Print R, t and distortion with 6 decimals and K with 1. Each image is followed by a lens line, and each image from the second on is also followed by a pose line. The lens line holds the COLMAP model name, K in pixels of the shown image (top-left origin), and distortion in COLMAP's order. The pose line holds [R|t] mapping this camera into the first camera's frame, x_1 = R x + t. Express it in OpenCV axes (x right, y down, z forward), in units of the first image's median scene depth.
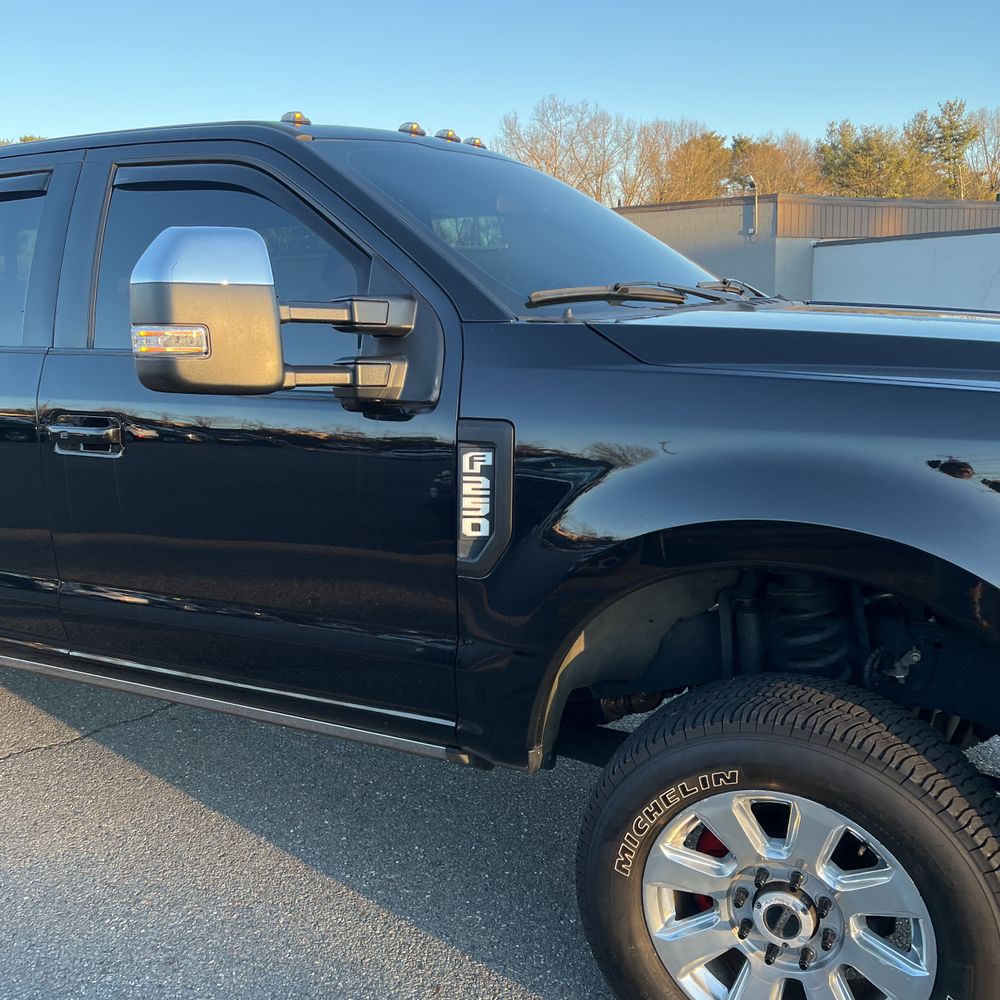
lens RADIAL K [[1005.1, 0, 500.0], [0, 1005.1, 500.0], [0, 0, 1]] dist [0.048182, -0.037608]
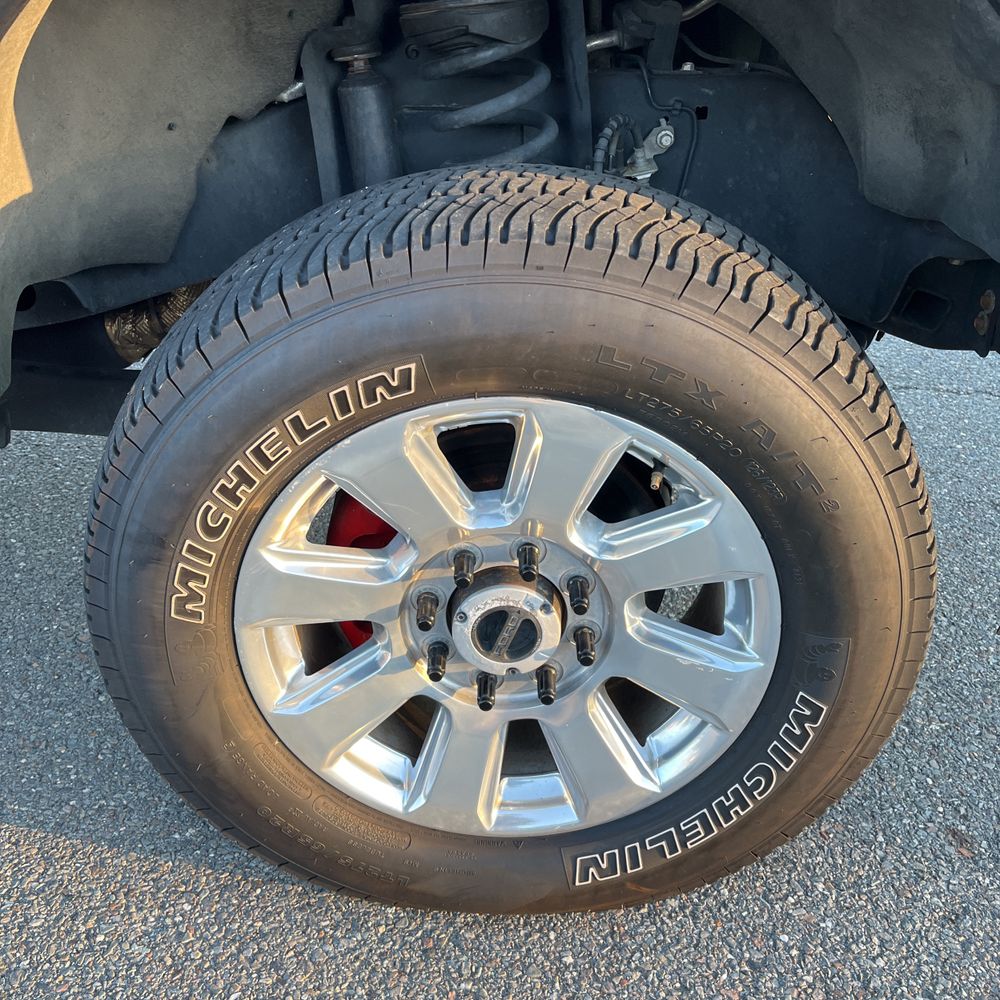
lens RADIAL K [[965.1, 0, 497.2], [0, 965.1, 520.0], [0, 0, 1]] dist [0.108710, -0.253092]
pose [[0.895737, -0.193242, 0.400391, 0.078296], [0.055147, 0.941934, 0.331238, 0.184074], [-0.441151, -0.274621, 0.854382, 0.569244]]
